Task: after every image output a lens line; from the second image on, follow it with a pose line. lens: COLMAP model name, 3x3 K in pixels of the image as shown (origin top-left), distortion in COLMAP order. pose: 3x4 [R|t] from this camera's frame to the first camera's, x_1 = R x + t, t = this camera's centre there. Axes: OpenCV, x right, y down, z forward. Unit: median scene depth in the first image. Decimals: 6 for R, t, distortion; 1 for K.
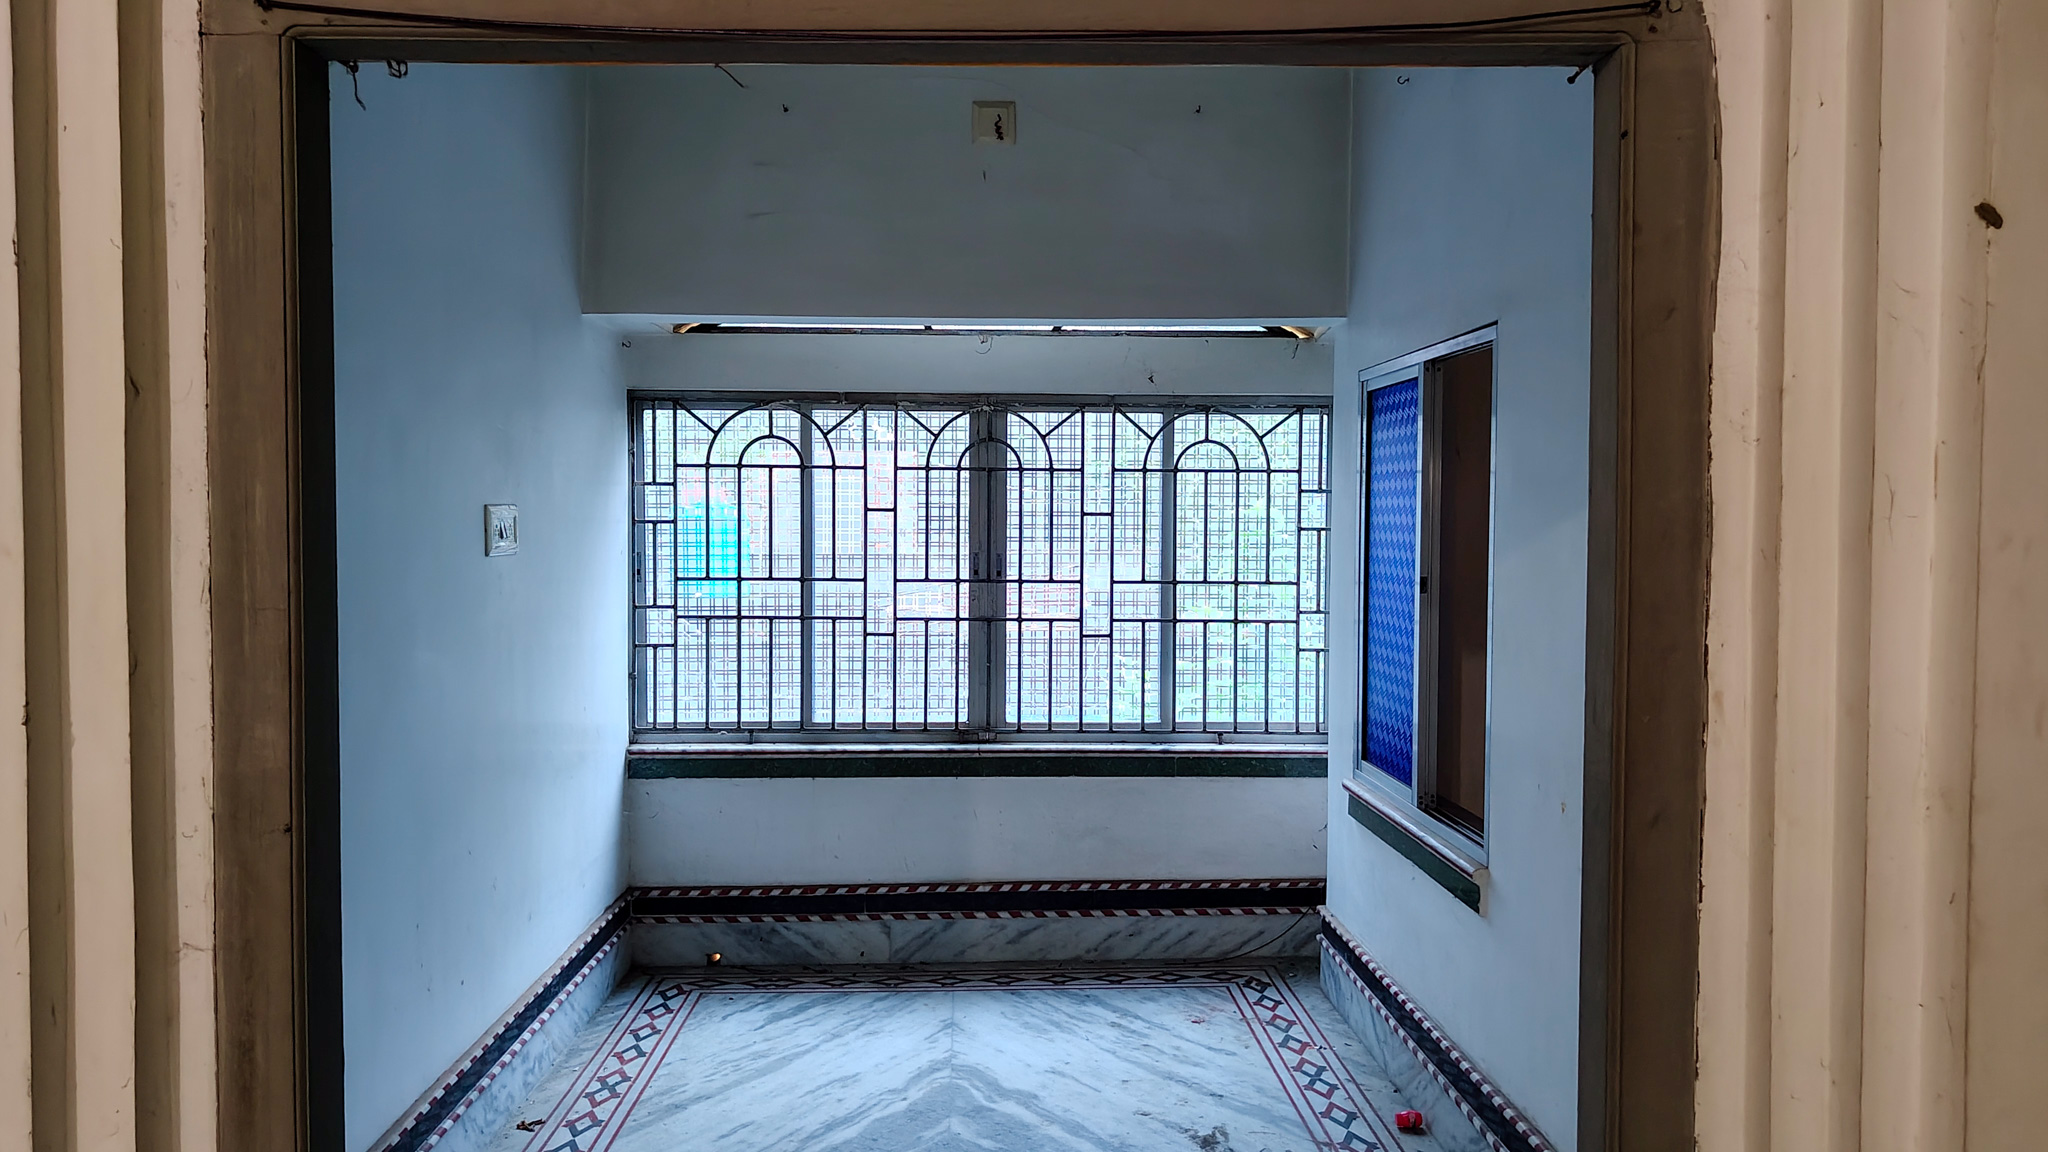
lens RADIAL K [[1449.8, 0, 1014.5], [0, 1449.8, 562.8], [0, 0, 1]] dist [0.015106, -0.015447]
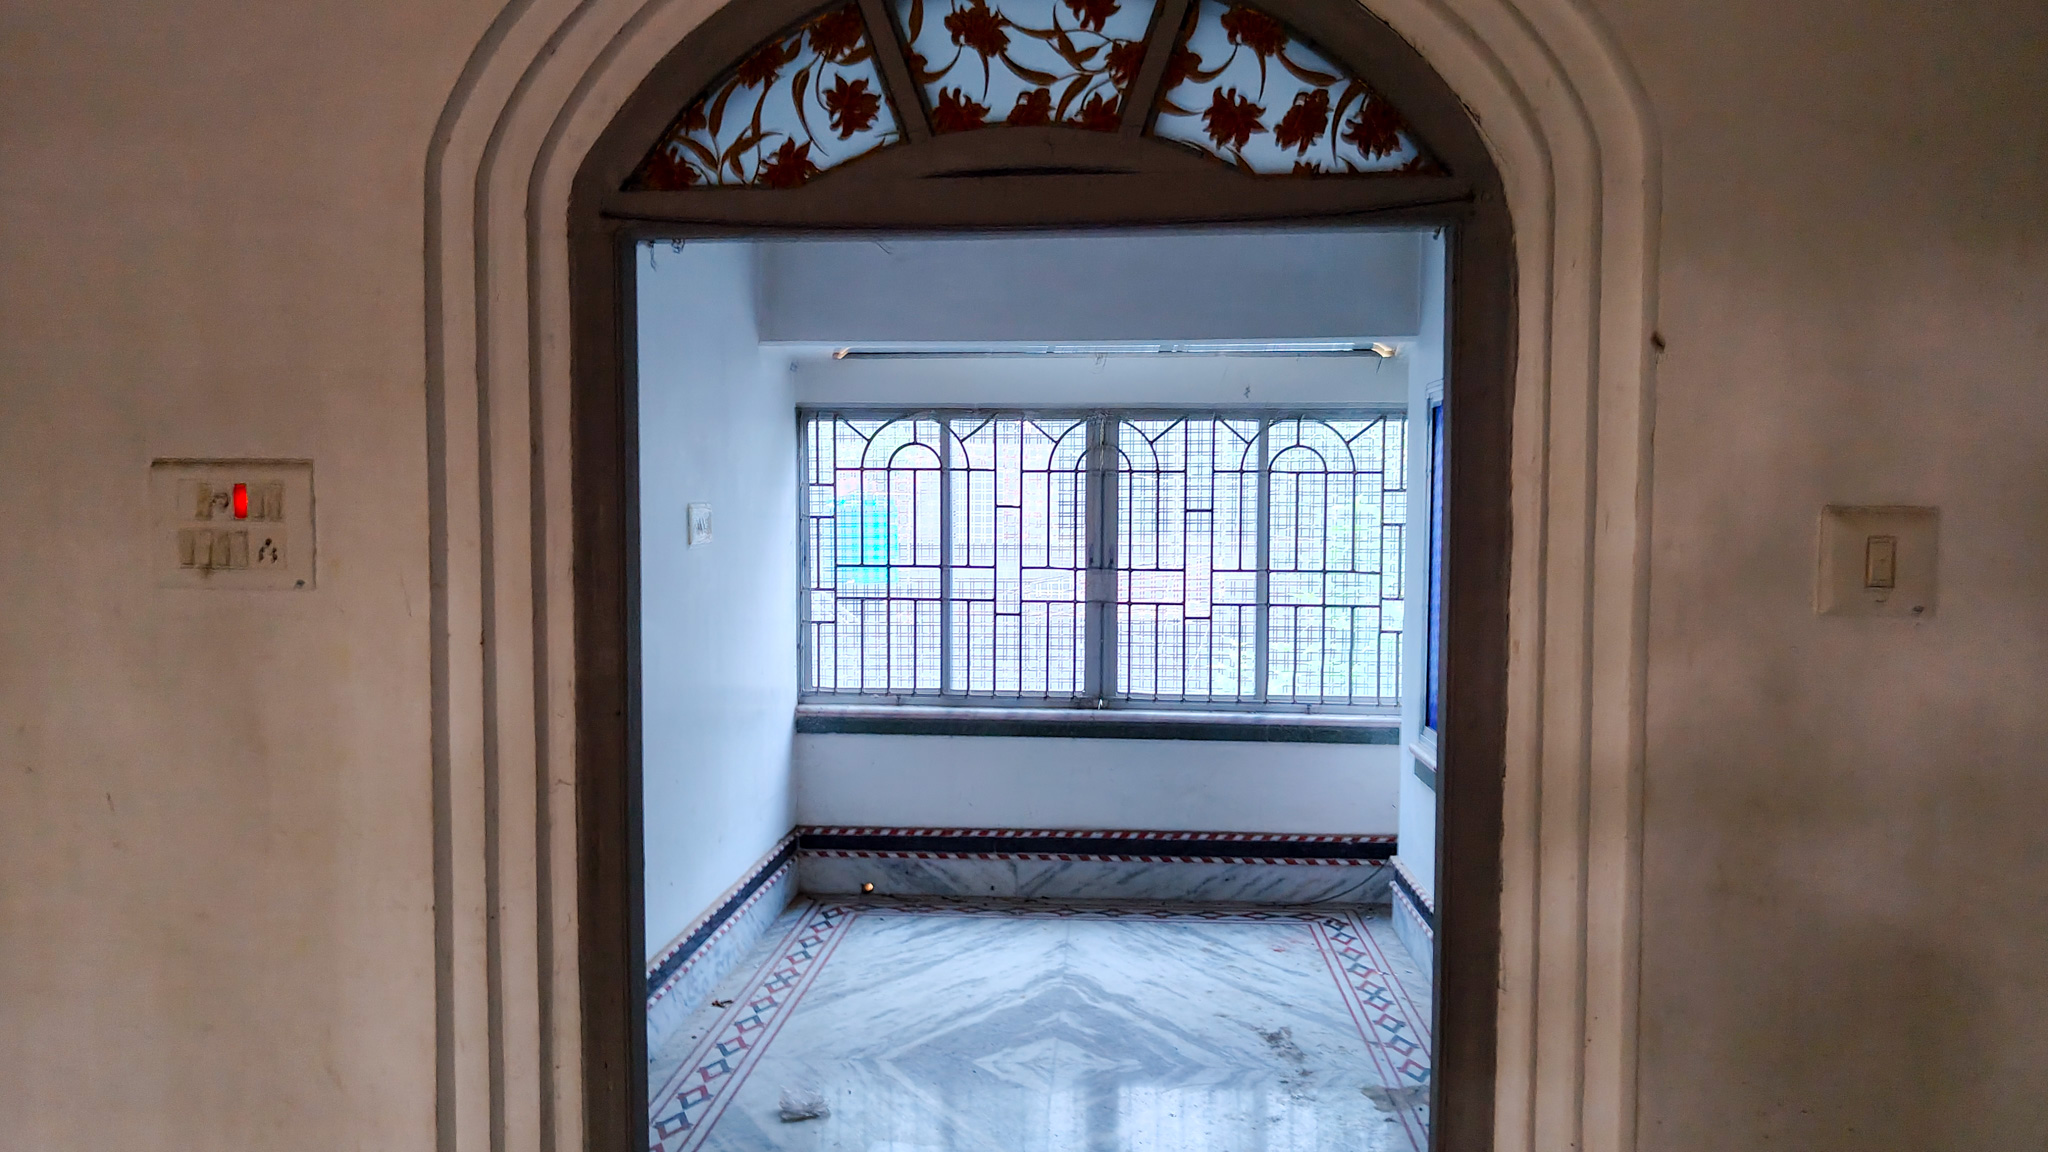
lens RADIAL K [[1449.8, 0, 1024.6], [0, 1449.8, 597.7], [0, 0, 1]] dist [0.015106, -0.015447]
pose [[0.995517, 0.007440, -0.094289, 0.030415], [-0.004454, 0.999483, 0.031833, -0.000903], [0.094477, -0.031270, 0.995036, -0.156475]]
